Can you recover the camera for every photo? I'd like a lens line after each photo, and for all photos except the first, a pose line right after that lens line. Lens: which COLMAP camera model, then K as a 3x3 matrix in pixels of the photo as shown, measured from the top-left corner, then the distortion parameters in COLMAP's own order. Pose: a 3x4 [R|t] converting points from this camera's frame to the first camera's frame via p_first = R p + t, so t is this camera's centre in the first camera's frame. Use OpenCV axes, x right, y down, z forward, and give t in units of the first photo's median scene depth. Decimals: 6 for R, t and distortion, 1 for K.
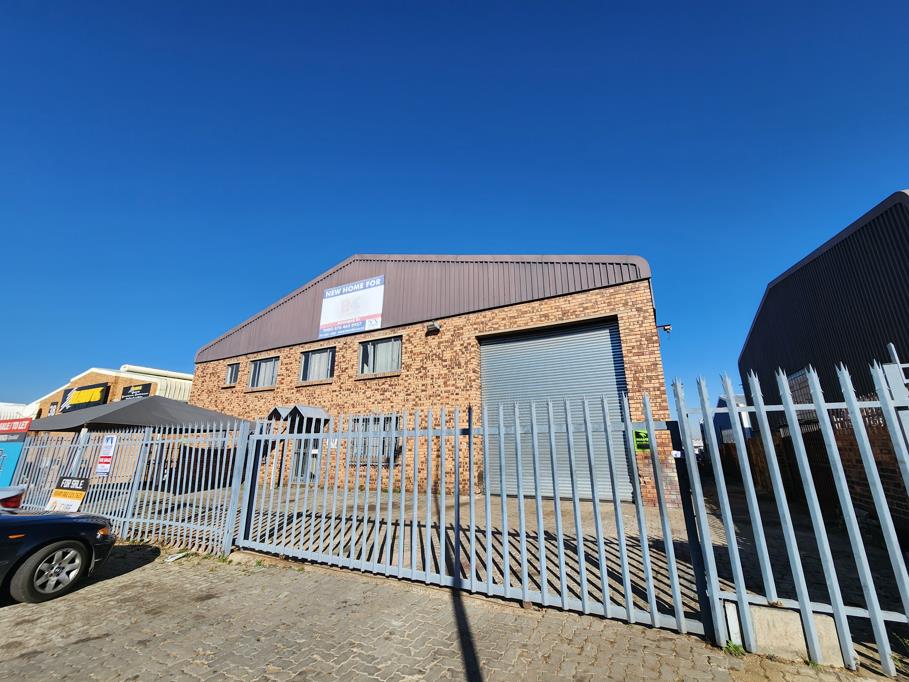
lens RADIAL K [[370.6, 0, 457.9], [0, 370.6, 339.1], [0, 0, 1]] dist [-0.002517, -0.000789]
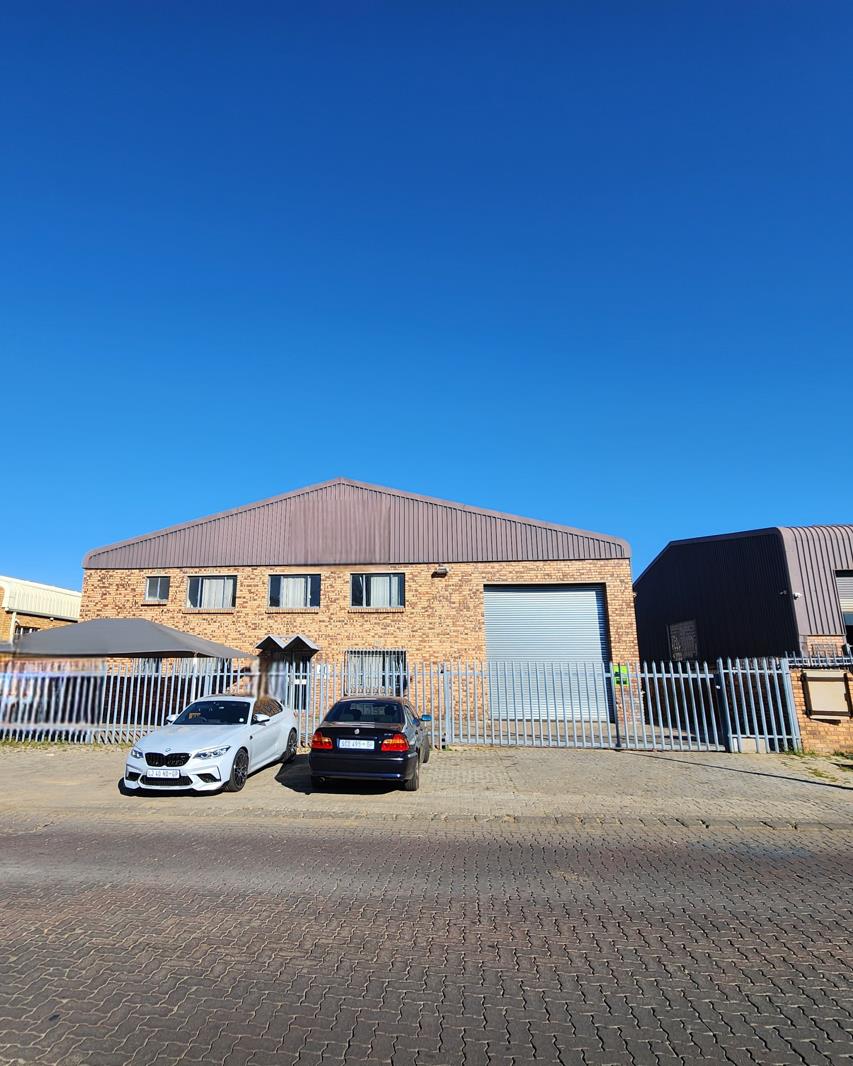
lens RADIAL K [[498.7, 0, 426.3], [0, 498.7, 551.1], [0, 0, 1]] dist [0.001290, 0.000493]
pose [[0.945286, 0.097253, 0.311410, -0.585620], [-0.107255, 0.994117, 0.015112, -0.108673], [-0.308108, -0.047686, 0.950156, -0.381917]]
